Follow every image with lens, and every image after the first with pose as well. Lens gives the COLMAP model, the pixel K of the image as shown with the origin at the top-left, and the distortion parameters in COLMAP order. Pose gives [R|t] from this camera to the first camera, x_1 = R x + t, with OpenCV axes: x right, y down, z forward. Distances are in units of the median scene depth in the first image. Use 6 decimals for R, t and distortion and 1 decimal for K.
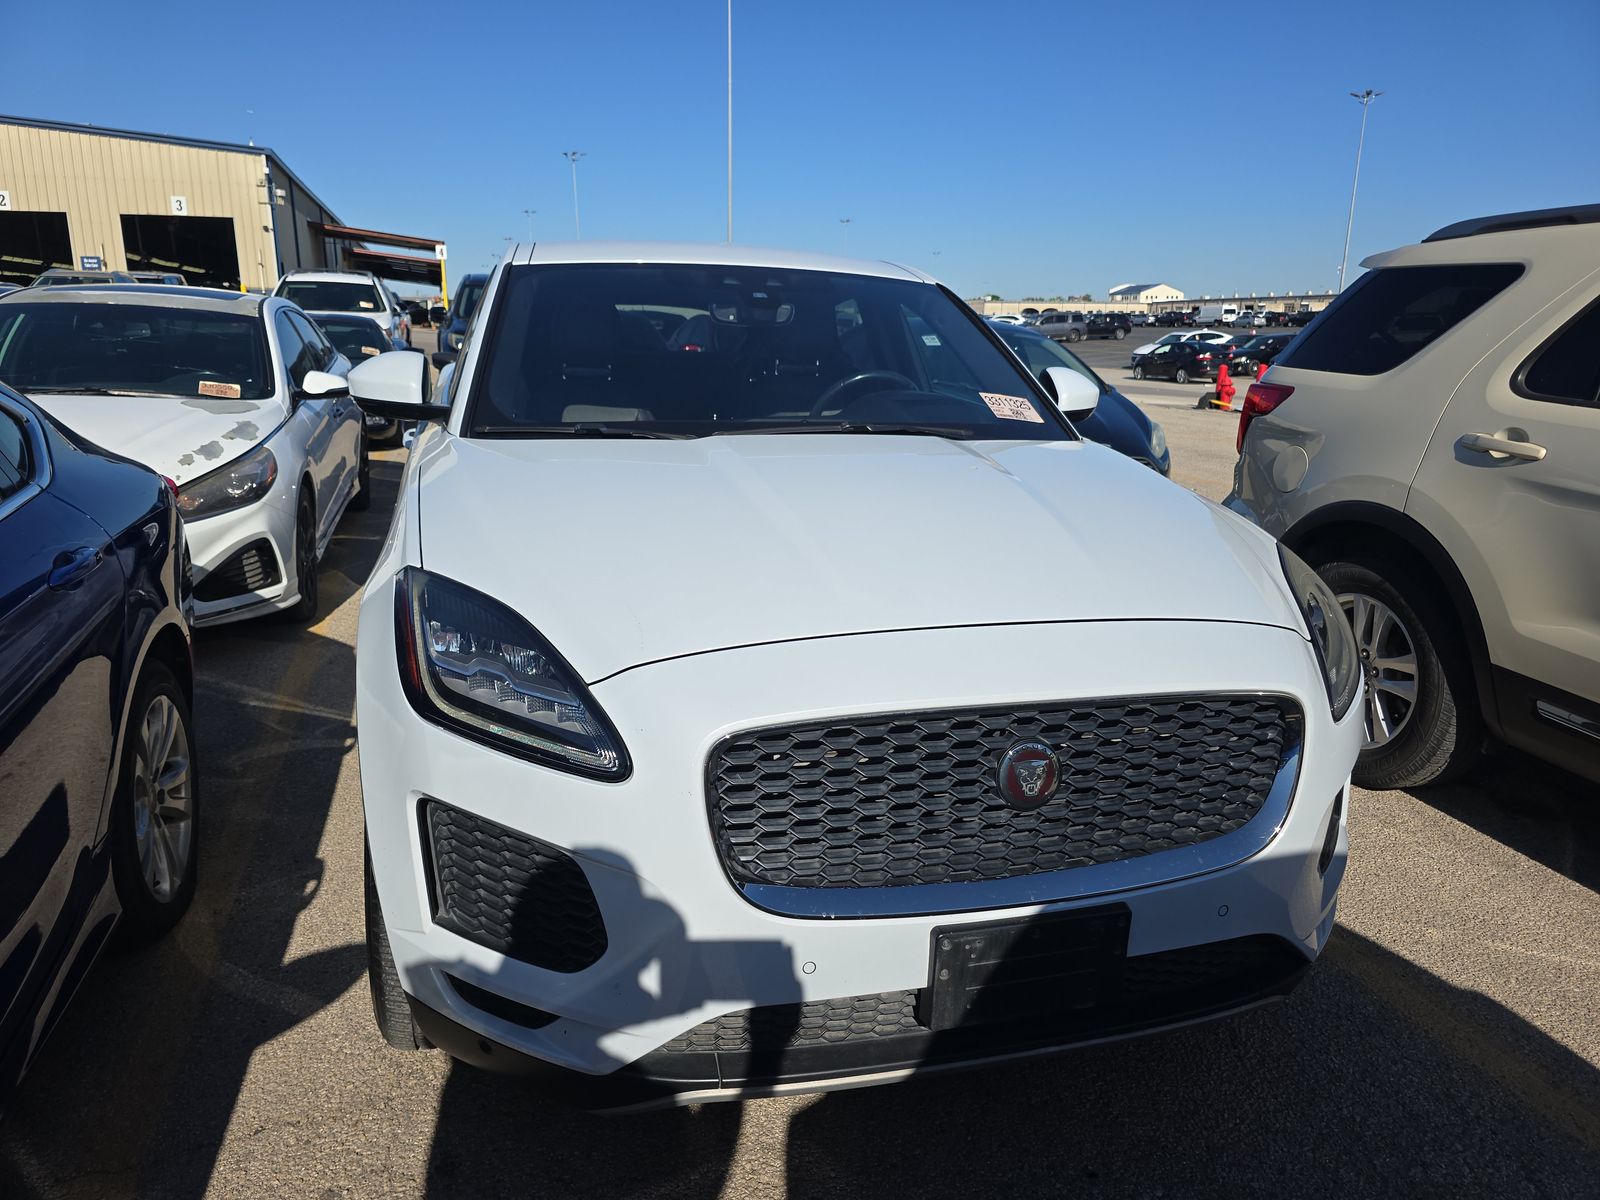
lens RADIAL K [[1069.5, 0, 796.1], [0, 1069.5, 595.4], [0, 0, 1]] dist [0.054674, -0.050493]
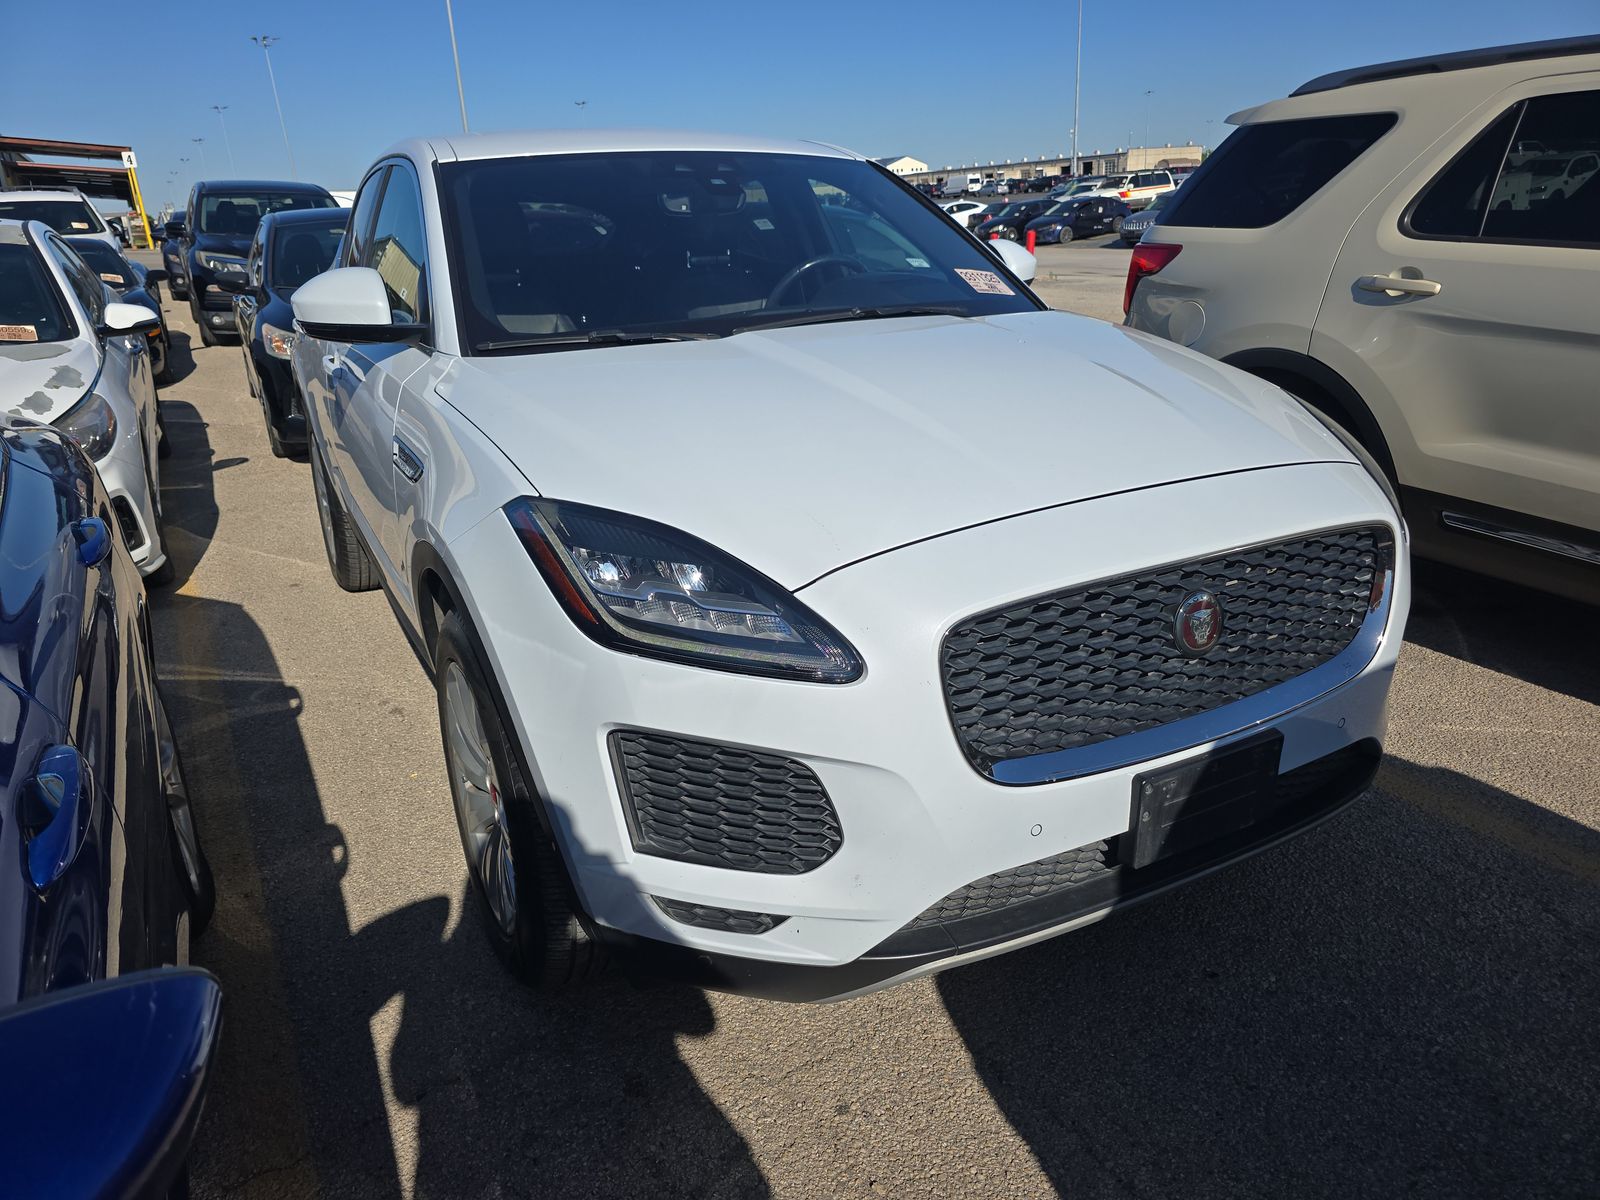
lens RADIAL K [[1069.5, 0, 796.1], [0, 1069.5, 595.4], [0, 0, 1]] dist [0.054674, -0.050493]
pose [[0.975777, -0.126135, 0.178742, -0.181443], [0.108584, 0.988545, 0.104823, -0.008192], [-0.189916, -0.082876, 0.978296, 0.016885]]
